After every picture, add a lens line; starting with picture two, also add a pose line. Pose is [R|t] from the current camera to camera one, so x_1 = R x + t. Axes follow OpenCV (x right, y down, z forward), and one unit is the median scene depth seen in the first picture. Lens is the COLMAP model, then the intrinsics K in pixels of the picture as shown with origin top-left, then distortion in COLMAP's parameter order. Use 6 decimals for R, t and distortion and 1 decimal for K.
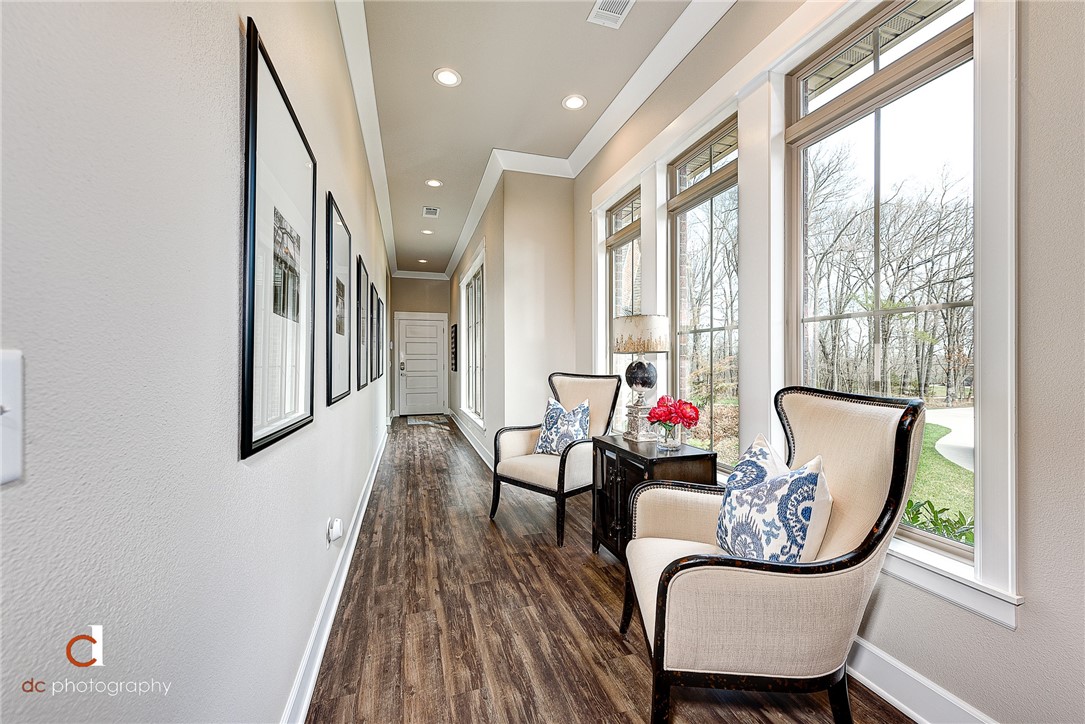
lens RADIAL K [[423.7, 0, 542.4], [0, 423.7, 361.7], [0, 0, 1]] dist [0.008730, -0.000493]
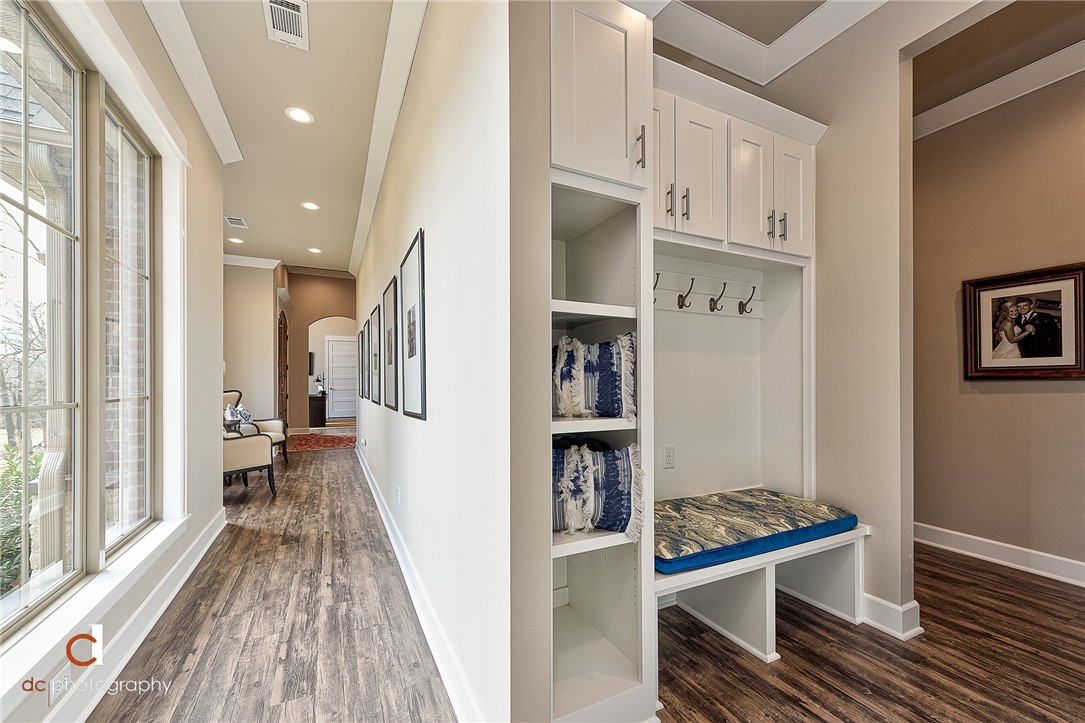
lens RADIAL K [[423.7, 0, 533.7], [0, 423.7, 380.5], [0, 0, 1]] dist [0.008730, -0.000493]
pose [[-0.989649, 0.003936, -0.143455, -0.655089], [0.004194, 0.999990, -0.001501, -0.001776], [0.143448, -0.002087, -0.989656, 2.153795]]
